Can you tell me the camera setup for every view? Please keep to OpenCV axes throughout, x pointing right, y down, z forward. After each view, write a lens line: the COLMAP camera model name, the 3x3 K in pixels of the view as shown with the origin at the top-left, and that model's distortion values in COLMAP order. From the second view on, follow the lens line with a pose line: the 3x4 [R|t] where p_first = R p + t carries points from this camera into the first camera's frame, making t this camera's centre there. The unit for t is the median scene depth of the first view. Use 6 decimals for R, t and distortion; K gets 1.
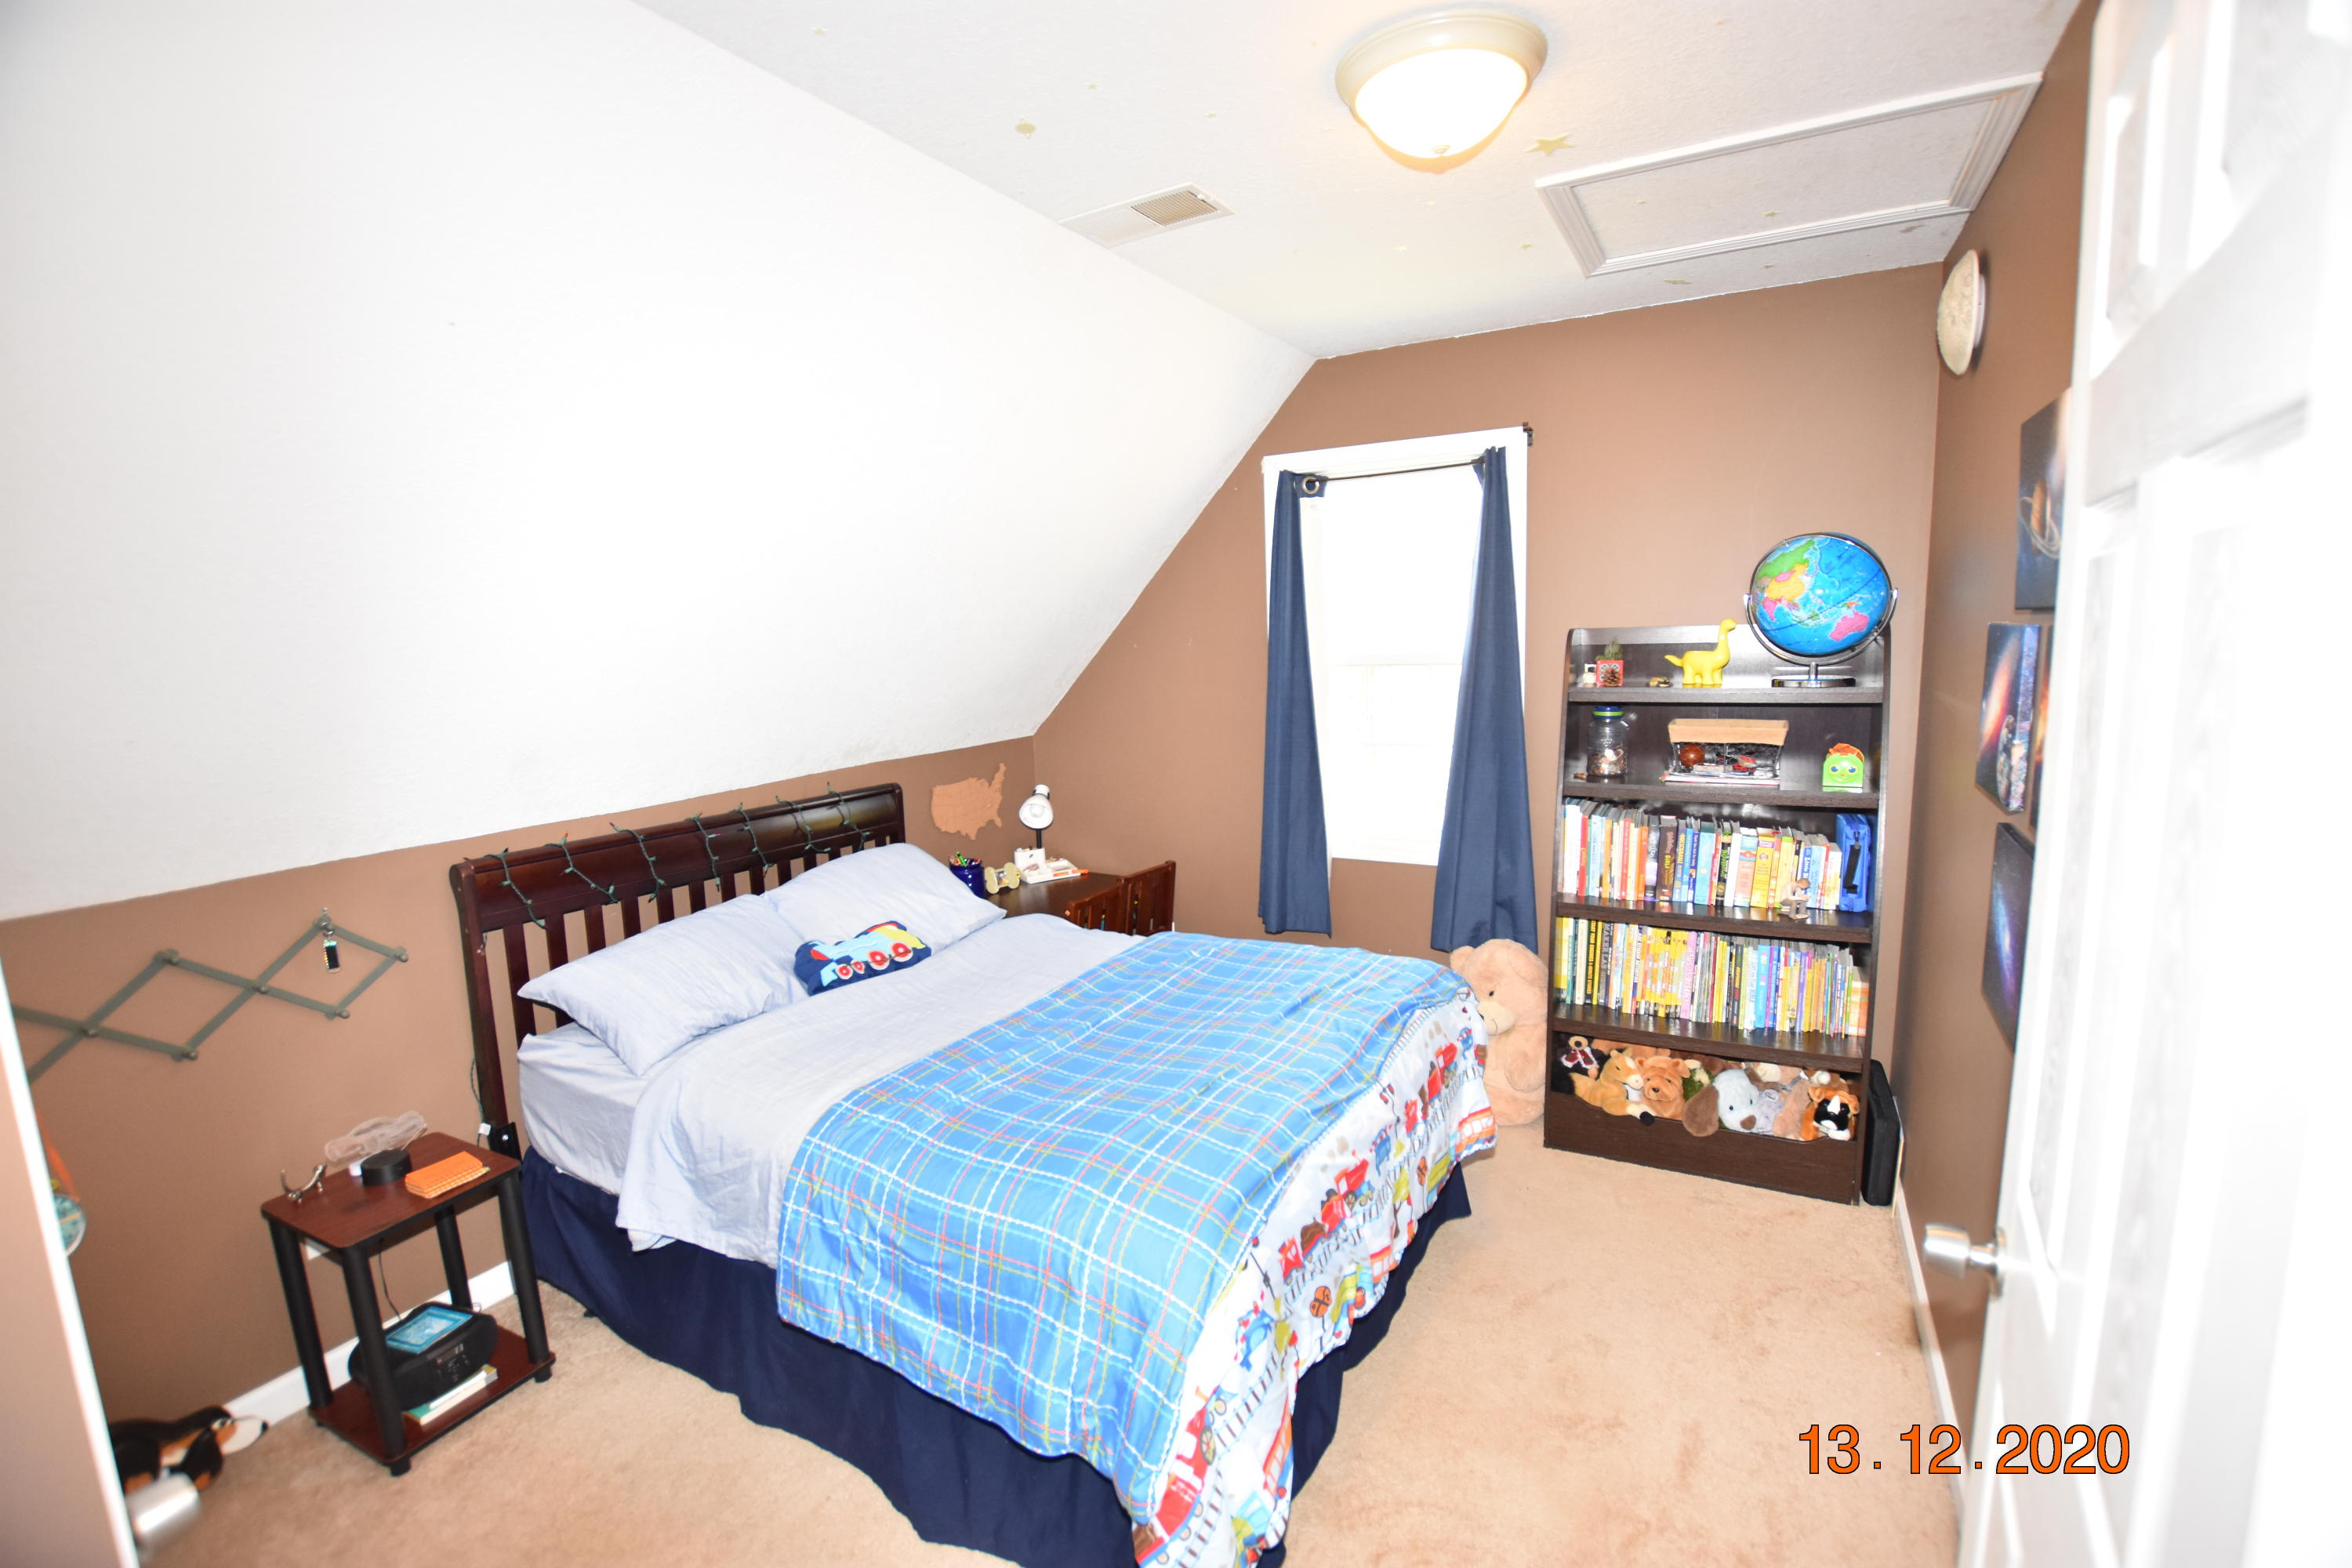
lens RADIAL K [[1034.1, 0, 1185.7], [0, 1034.1, 795.0], [0, 0, 1]] dist [-0.032846, 0.005364]
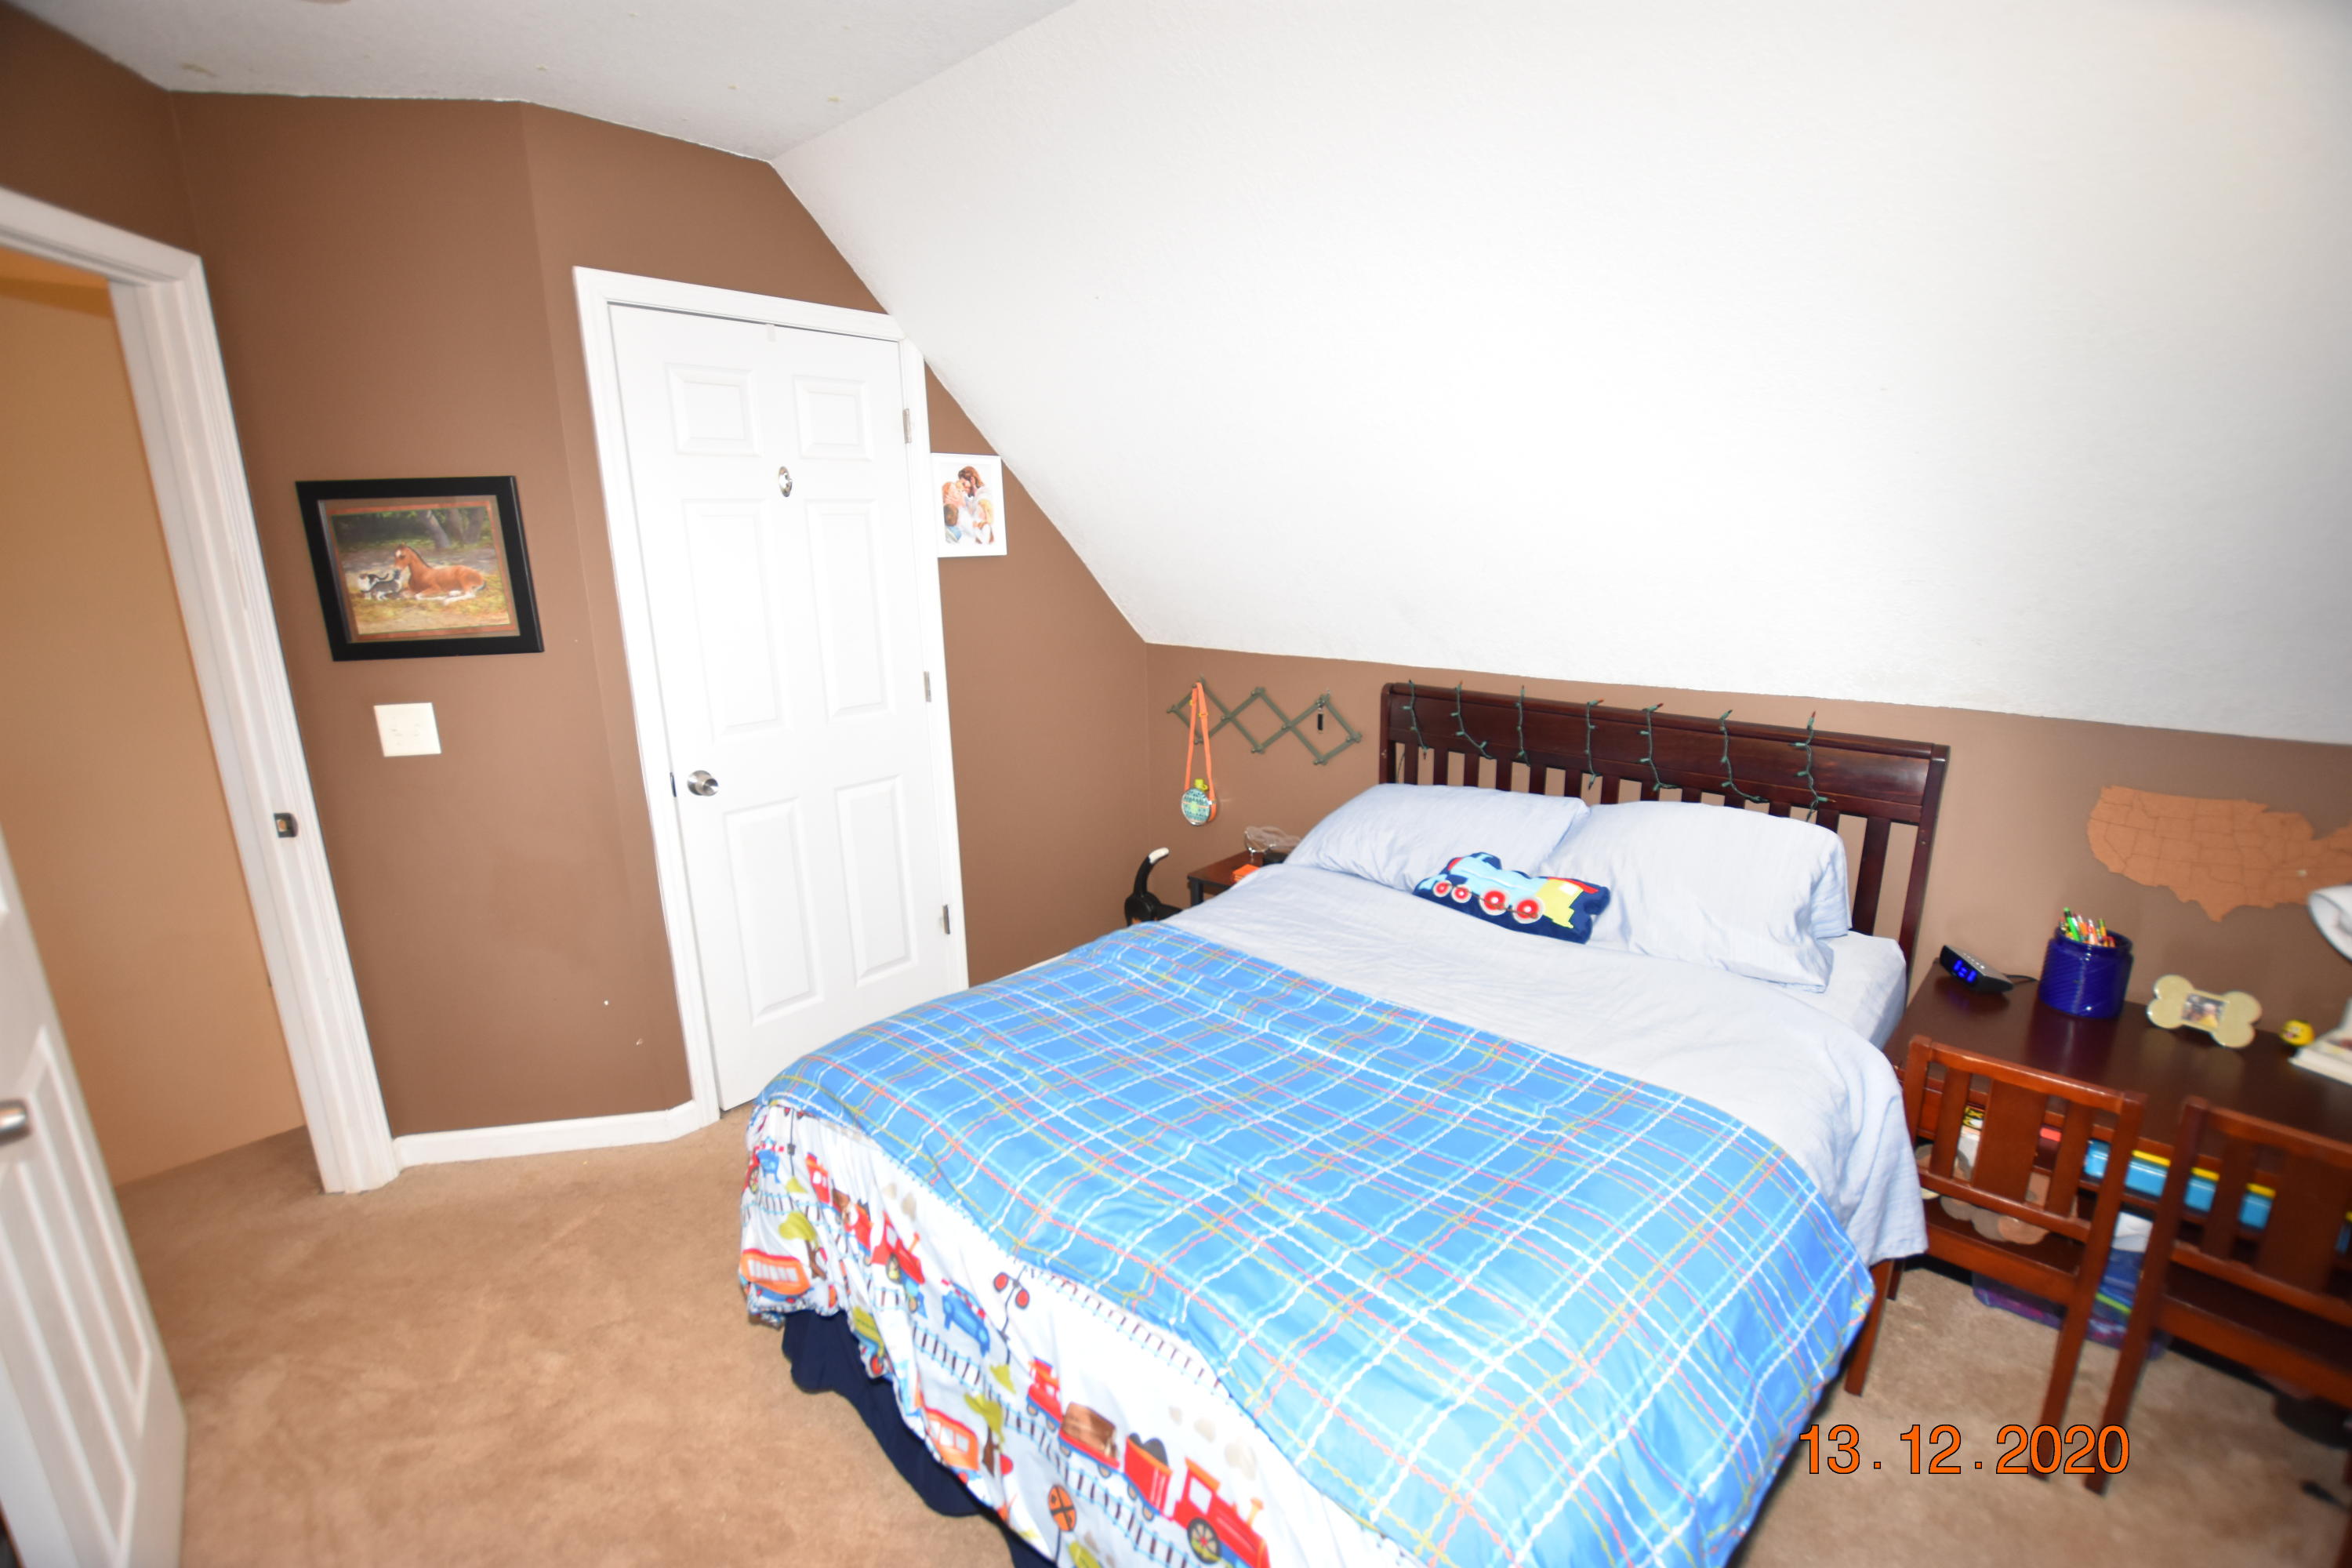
lens RADIAL K [[1034.1, 0, 1185.7], [0, 1034.1, 795.0], [0, 0, 1]] dist [-0.032846, 0.005364]
pose [[-0.218541, 0.280657, -0.934597, 0.537606], [-0.133056, 0.940233, 0.313463, -0.157967], [0.966714, 0.192858, -0.168137, 0.927159]]
